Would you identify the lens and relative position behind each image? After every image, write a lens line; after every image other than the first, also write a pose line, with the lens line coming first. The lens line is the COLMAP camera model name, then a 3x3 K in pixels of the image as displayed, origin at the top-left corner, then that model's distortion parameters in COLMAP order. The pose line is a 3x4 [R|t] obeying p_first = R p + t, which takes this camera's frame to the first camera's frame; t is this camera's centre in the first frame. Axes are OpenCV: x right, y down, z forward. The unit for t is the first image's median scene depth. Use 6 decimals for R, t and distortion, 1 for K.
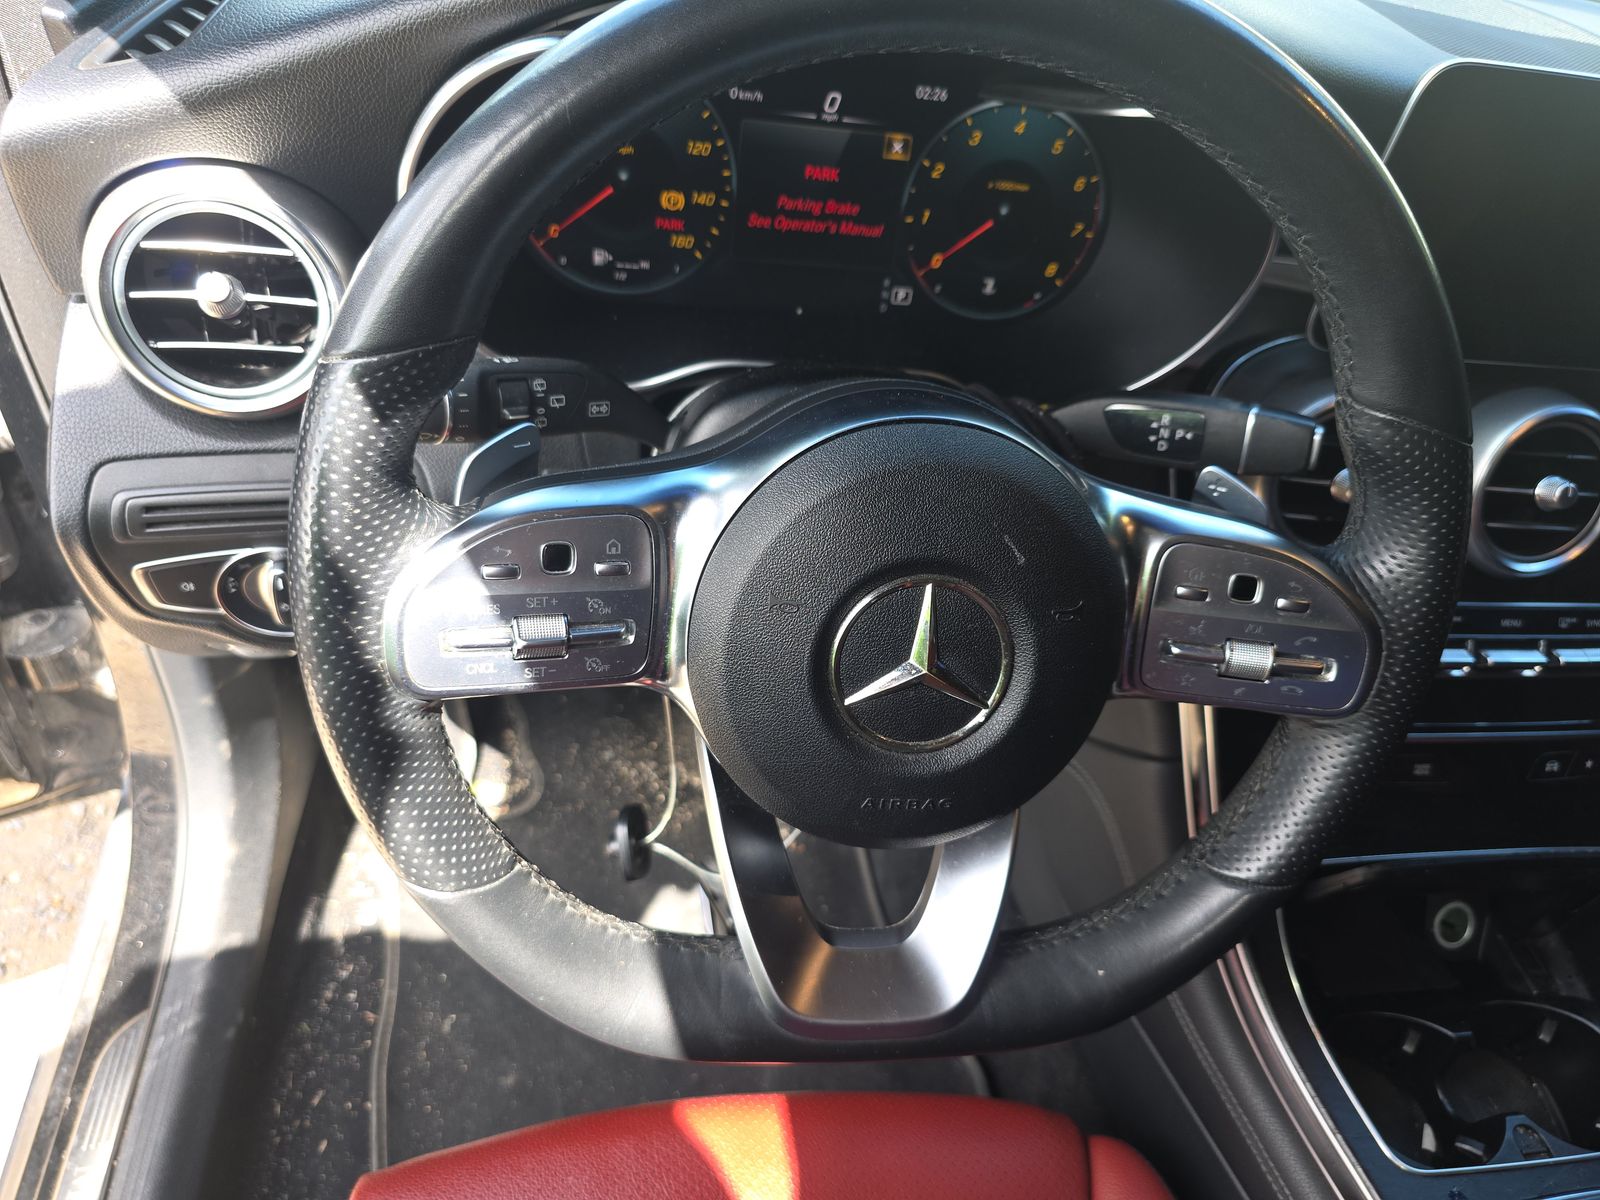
lens RADIAL K [[1098.6, 0, 800.0], [0, 1098.6, 600.0], [0, 0, 1]] dist [0.054948, -0.055683]
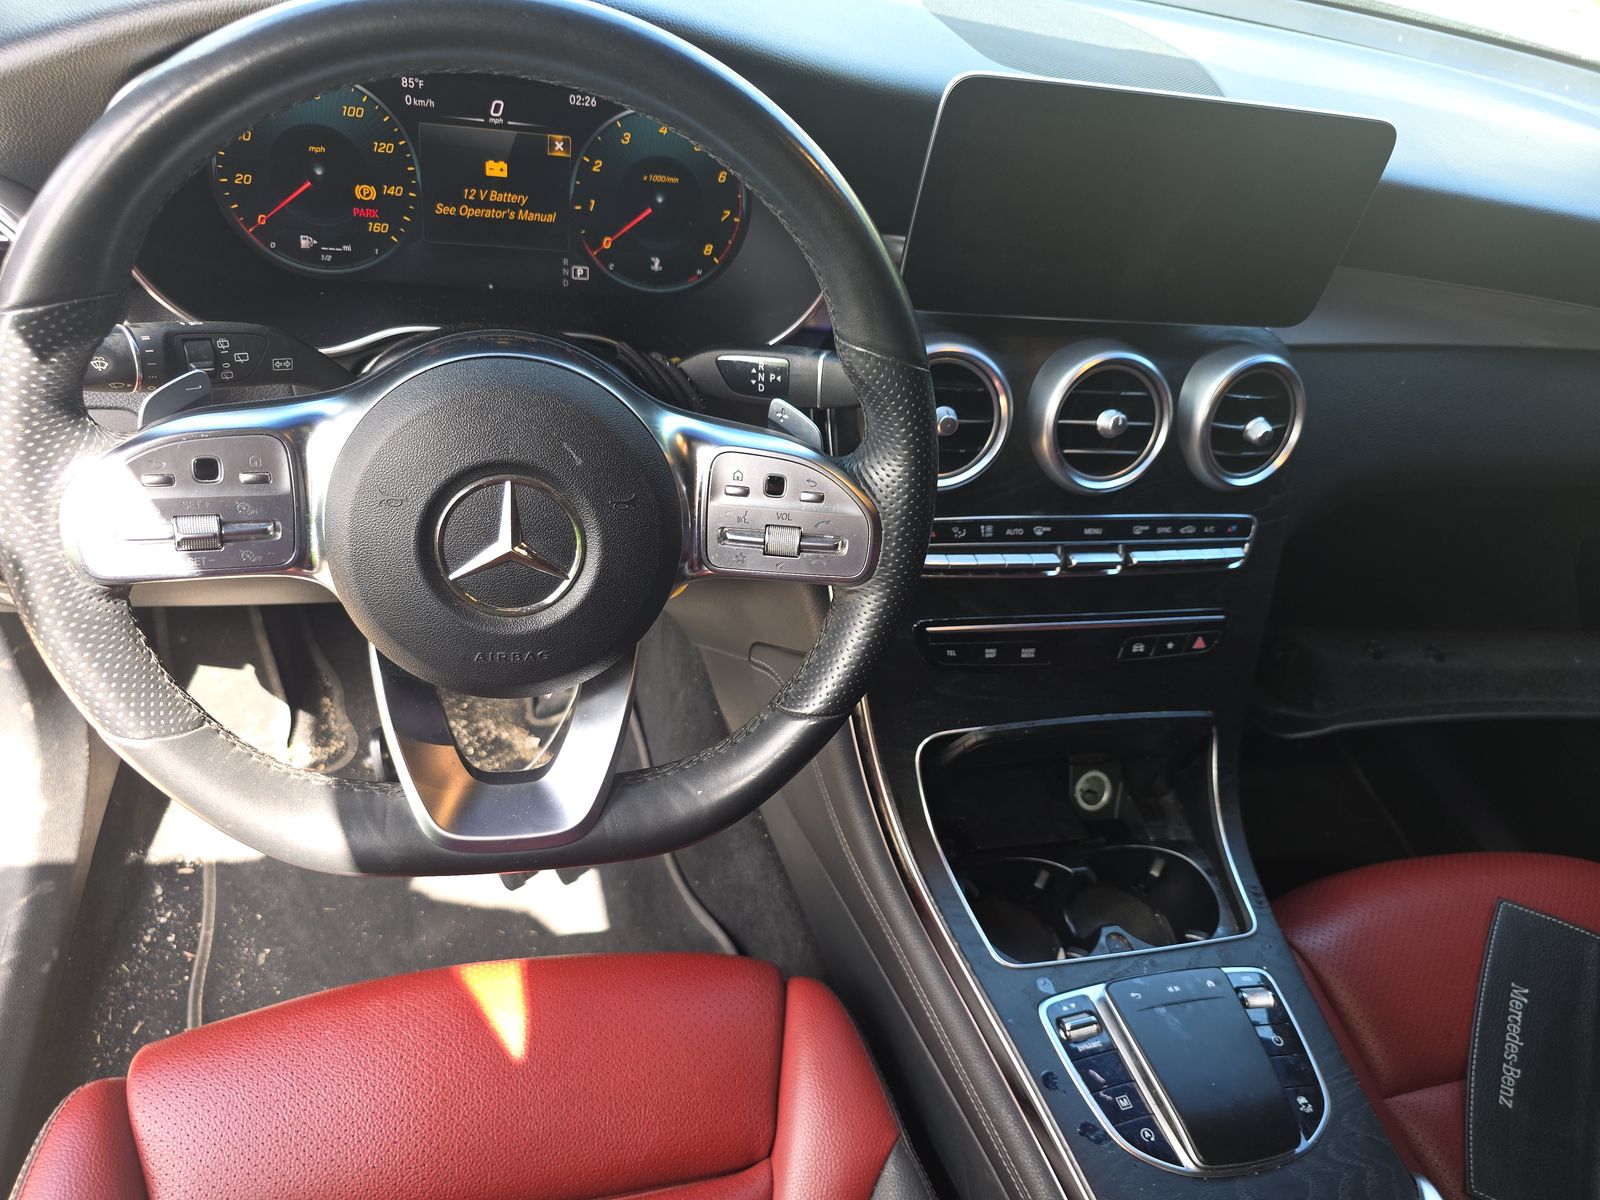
lens RADIAL K [[1082.0, 0, 770.0], [0, 1082.0, 615.6], [0, 0, 1]] dist [0.059575, -0.047355]
pose [[0.996076, -0.043622, 0.077003, 0.204054], [0.042269, 0.998923, 0.019113, 0.084396], [-0.077754, -0.015783, 0.996848, -0.202444]]
